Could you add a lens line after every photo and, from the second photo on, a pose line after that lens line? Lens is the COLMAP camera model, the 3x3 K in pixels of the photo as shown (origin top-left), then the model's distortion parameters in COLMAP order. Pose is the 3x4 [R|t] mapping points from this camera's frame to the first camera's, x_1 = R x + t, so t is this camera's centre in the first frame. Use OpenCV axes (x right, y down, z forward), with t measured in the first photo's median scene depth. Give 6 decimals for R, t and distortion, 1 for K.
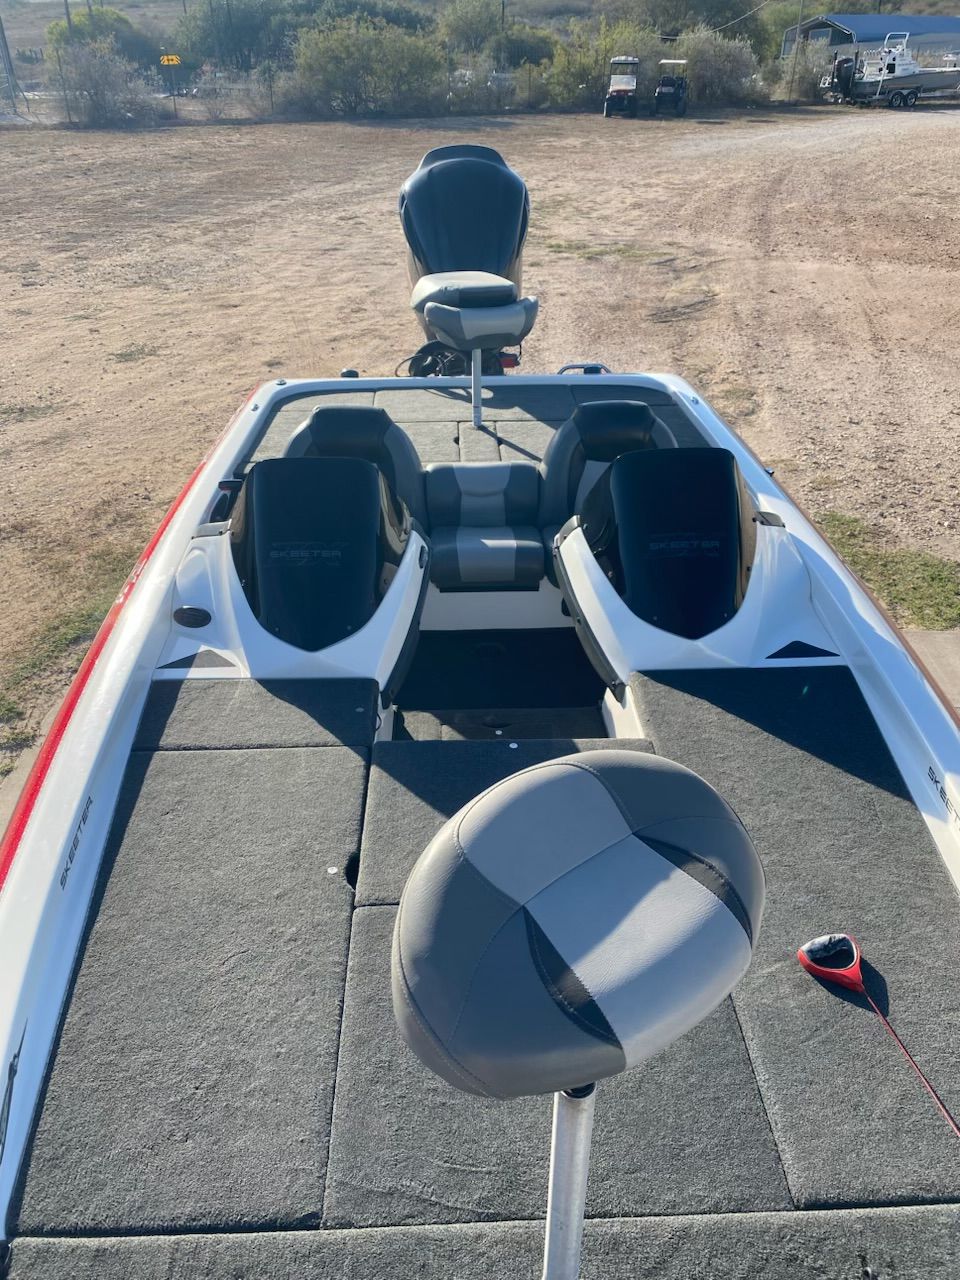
lens RADIAL K [[939.9, 0, 458.6], [0, 939.9, 642.4], [0, 0, 1]] dist [0.033235, -0.047606]
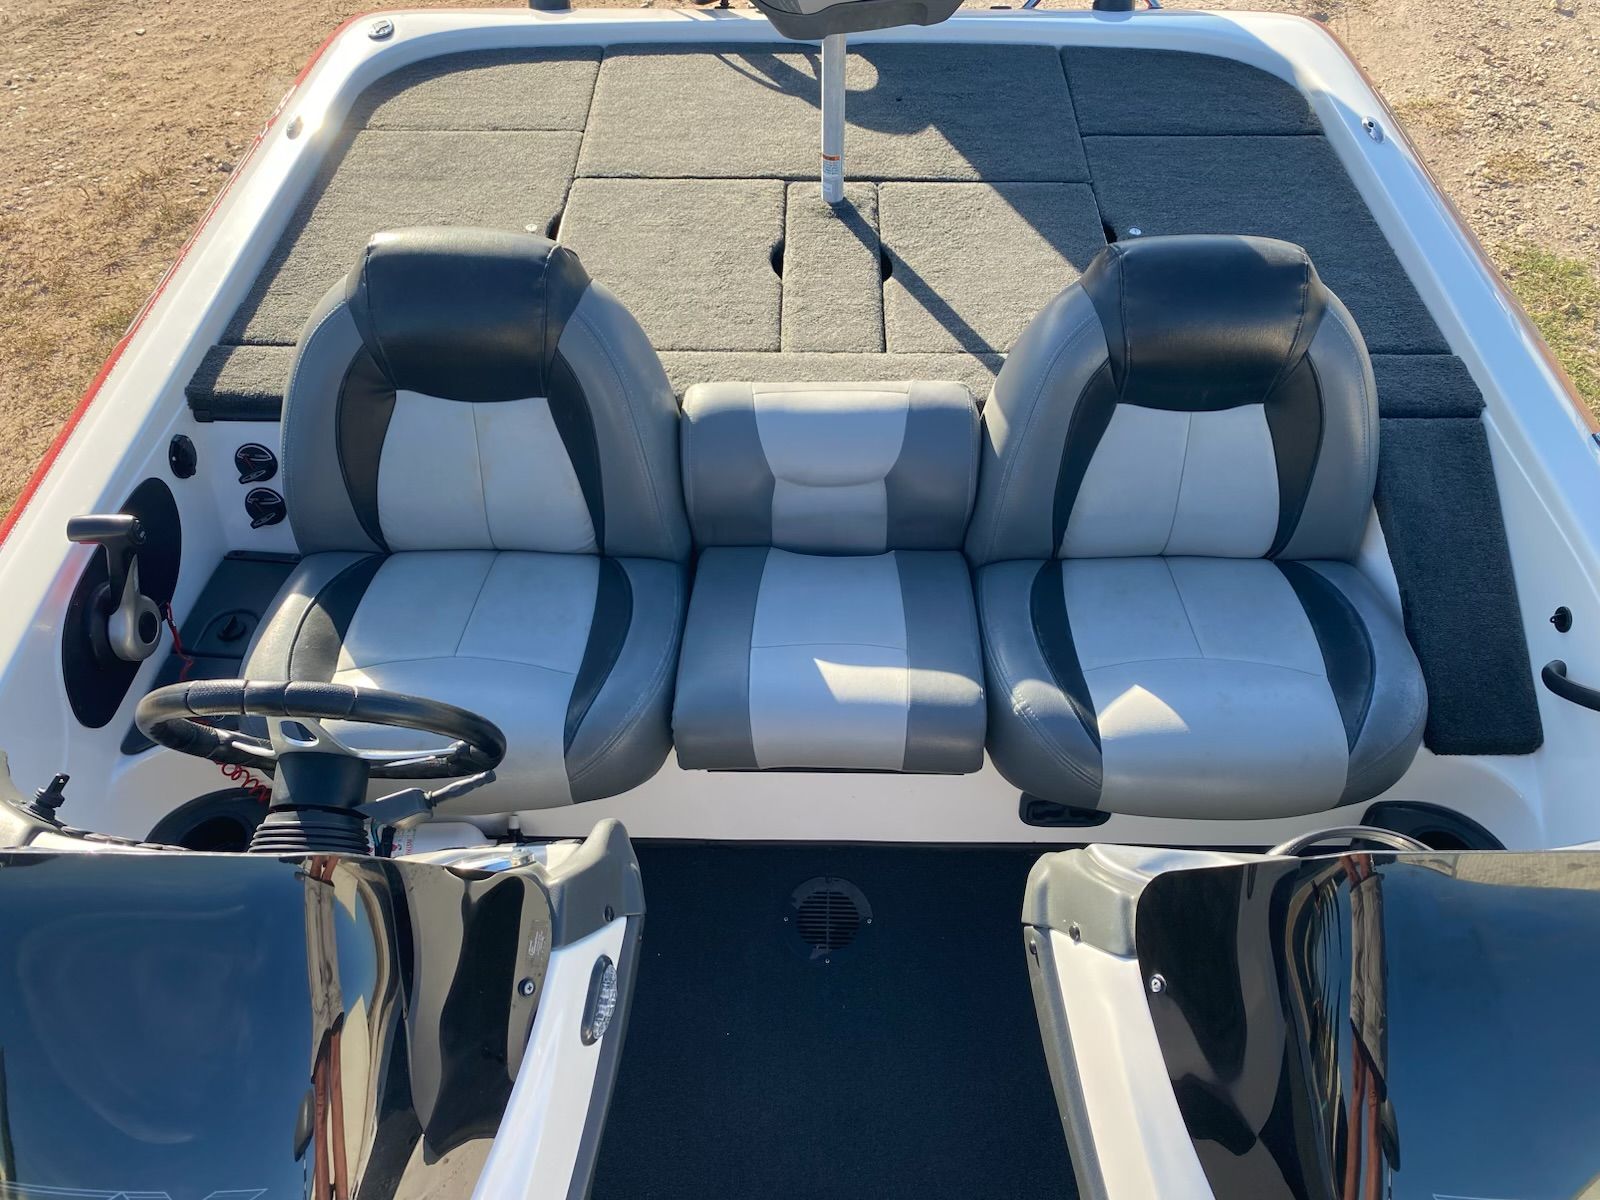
lens RADIAL K [[1210.5, 0, 800.0], [0, 1210.5, 600.0], [0, 0, 1]] dist [0.005214, 0.001707]
pose [[0.999432, 0.029379, -0.016502, 0.017879], [-0.022822, 0.950484, 0.309934, -0.207248], [0.024790, -0.309381, 0.950615, 0.411588]]
